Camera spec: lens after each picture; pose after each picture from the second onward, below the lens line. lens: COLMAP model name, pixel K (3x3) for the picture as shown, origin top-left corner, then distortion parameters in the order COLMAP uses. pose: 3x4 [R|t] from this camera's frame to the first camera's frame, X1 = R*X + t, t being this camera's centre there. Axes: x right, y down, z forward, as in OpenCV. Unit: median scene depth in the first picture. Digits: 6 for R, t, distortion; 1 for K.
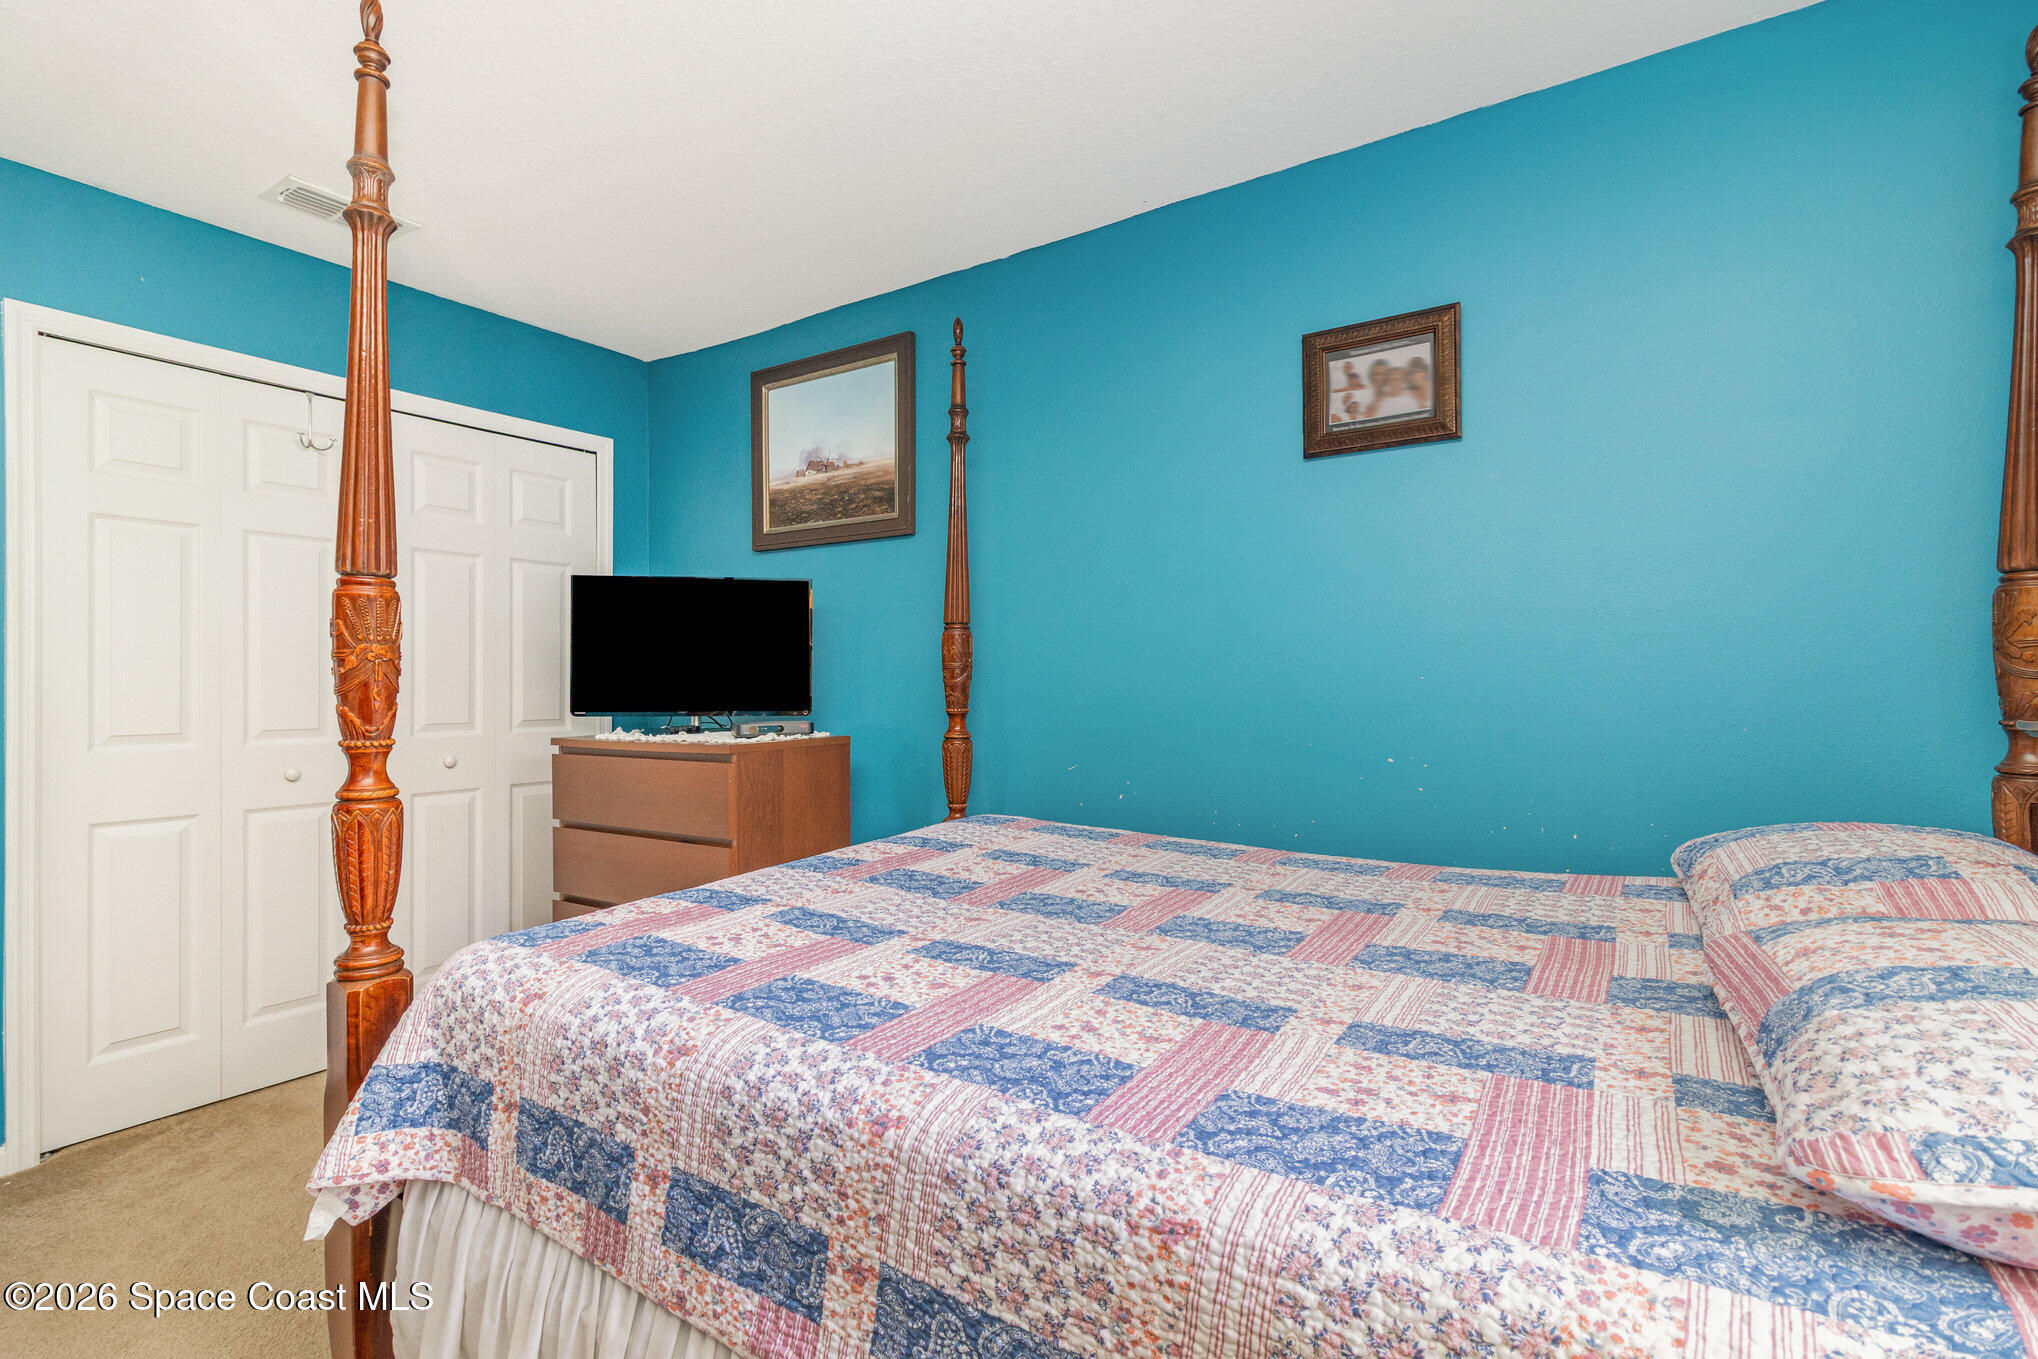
lens RADIAL K [[948.1, 0, 1017.7], [0, 948.1, 678.8], [0, 0, 1]] dist [0.002904, -0.000268]
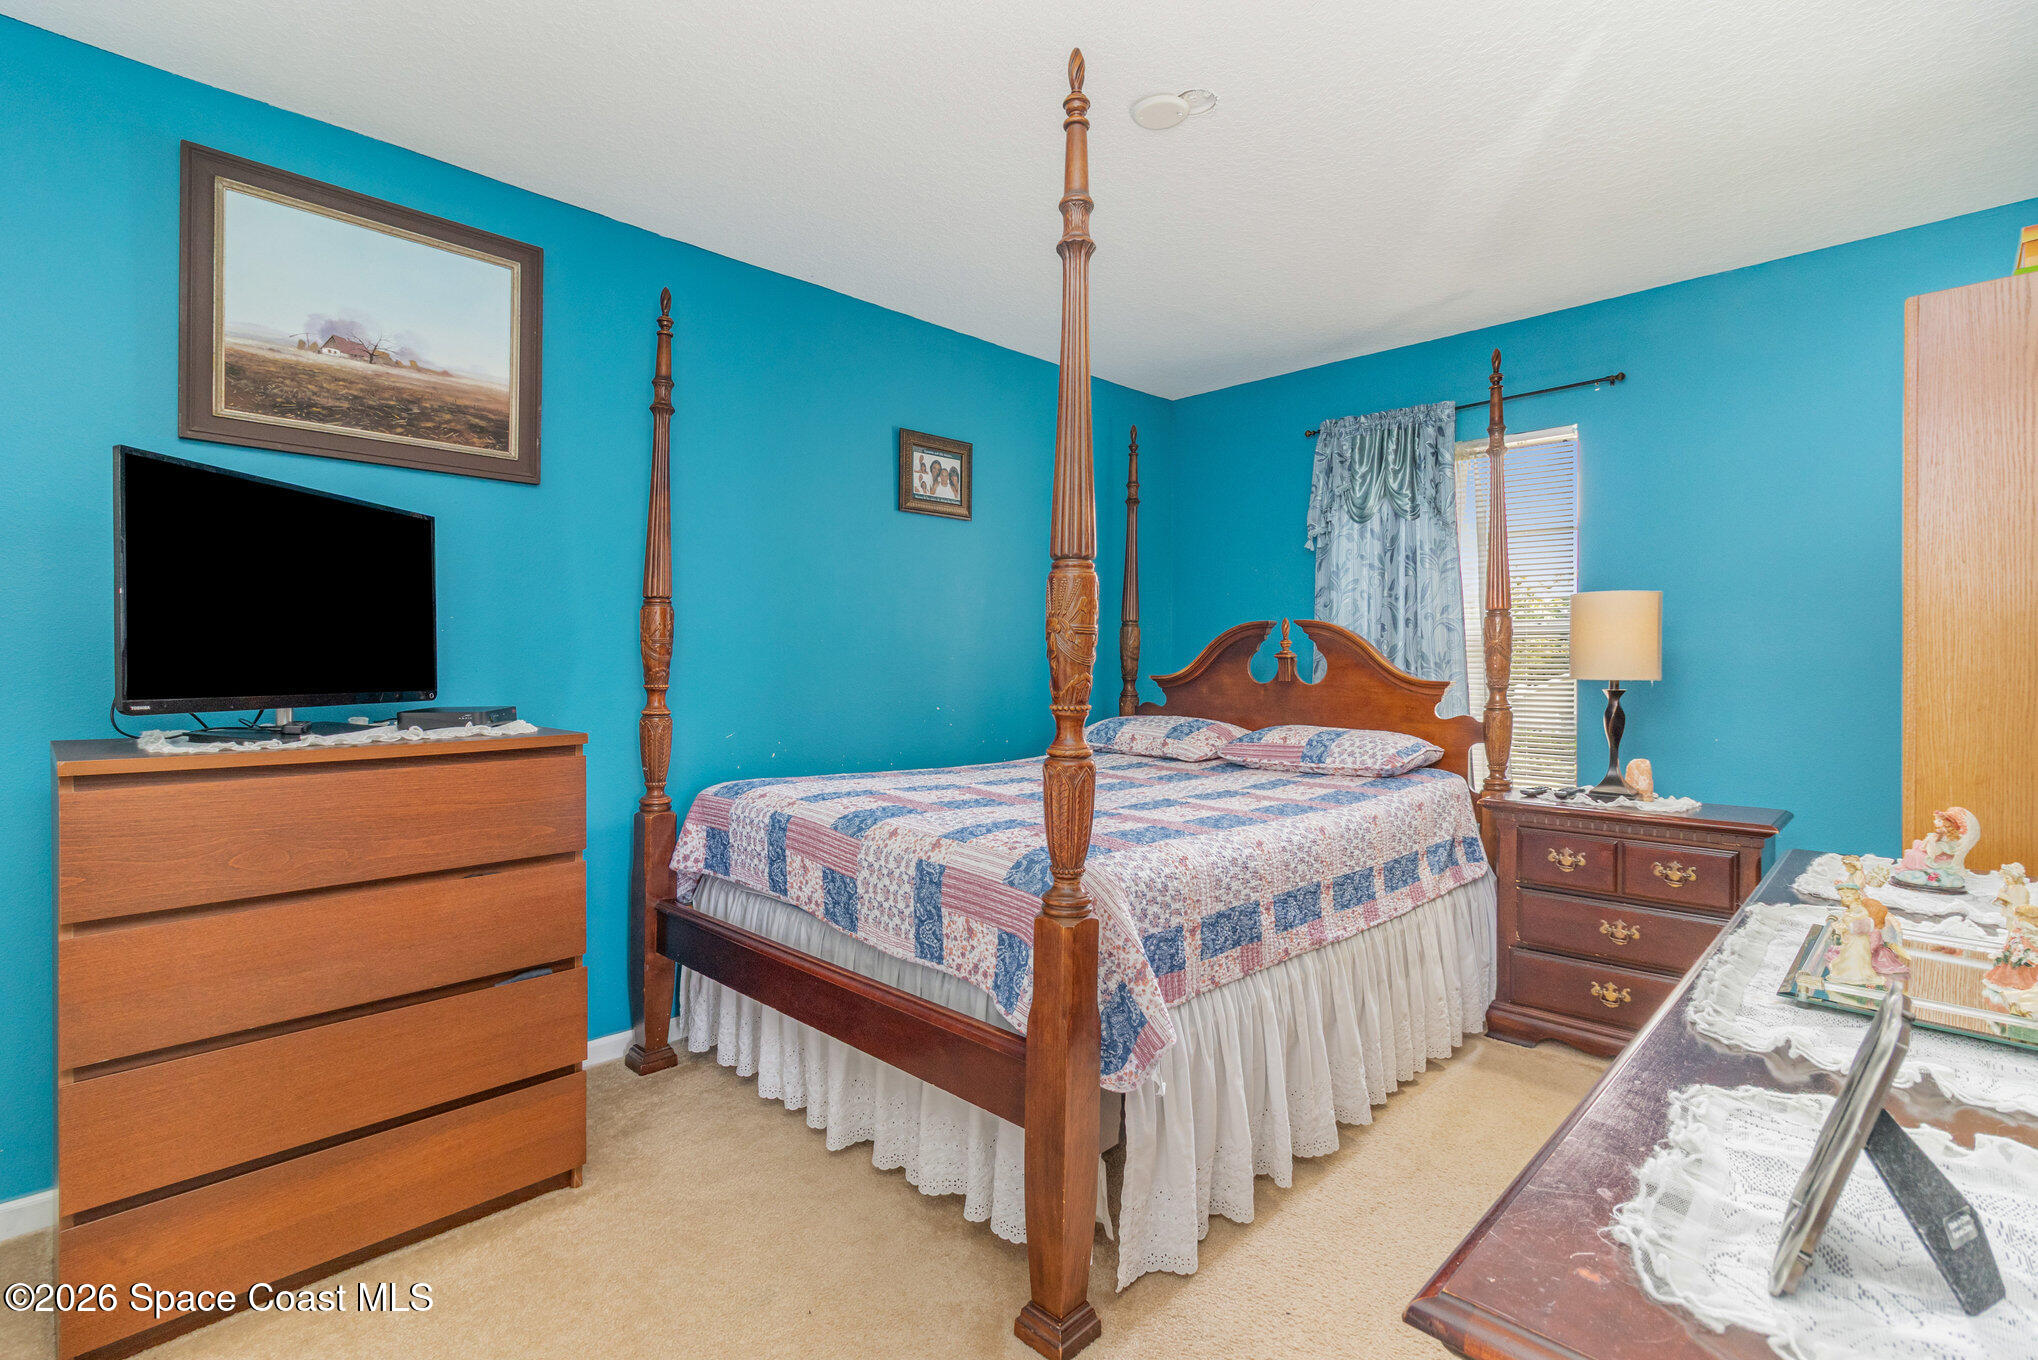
lens RADIAL K [[948.1, 0, 1016.6], [0, 948.1, 669.6], [0, 0, 1]] dist [0.002904, -0.000268]
pose [[0.189031, -0.002706, 0.981967, -0.885403], [-0.003193, 0.999989, 0.003370, 0.010483], [-0.981966, -0.003772, 0.189021, 0.420065]]
